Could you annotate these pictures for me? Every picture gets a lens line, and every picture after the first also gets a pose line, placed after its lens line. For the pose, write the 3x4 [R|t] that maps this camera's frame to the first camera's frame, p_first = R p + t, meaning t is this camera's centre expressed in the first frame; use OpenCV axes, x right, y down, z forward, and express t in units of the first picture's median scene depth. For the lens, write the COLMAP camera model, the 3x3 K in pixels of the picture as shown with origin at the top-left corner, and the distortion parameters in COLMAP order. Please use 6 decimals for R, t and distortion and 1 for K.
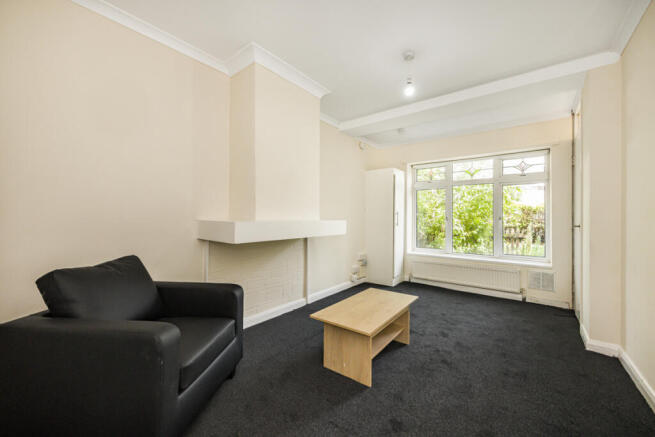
lens RADIAL K [[256.5, 0, 329.5], [0, 256.5, 215.5], [0, 0, 1]] dist [-0.001996, -0.000122]
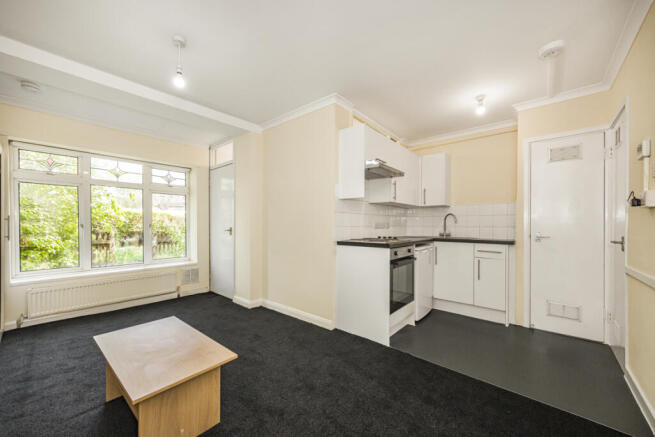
lens RADIAL K [[256.7, 0, 317.5], [0, 256.7, 223.6], [0, 0, 1]] dist [0.000011, -0.000043]
pose [[0.060306, -0.006530, 0.998159, -0.385972], [-0.012035, 0.999901, 0.007268, -0.013077], [-0.998107, -0.012451, 0.060221, 0.343246]]
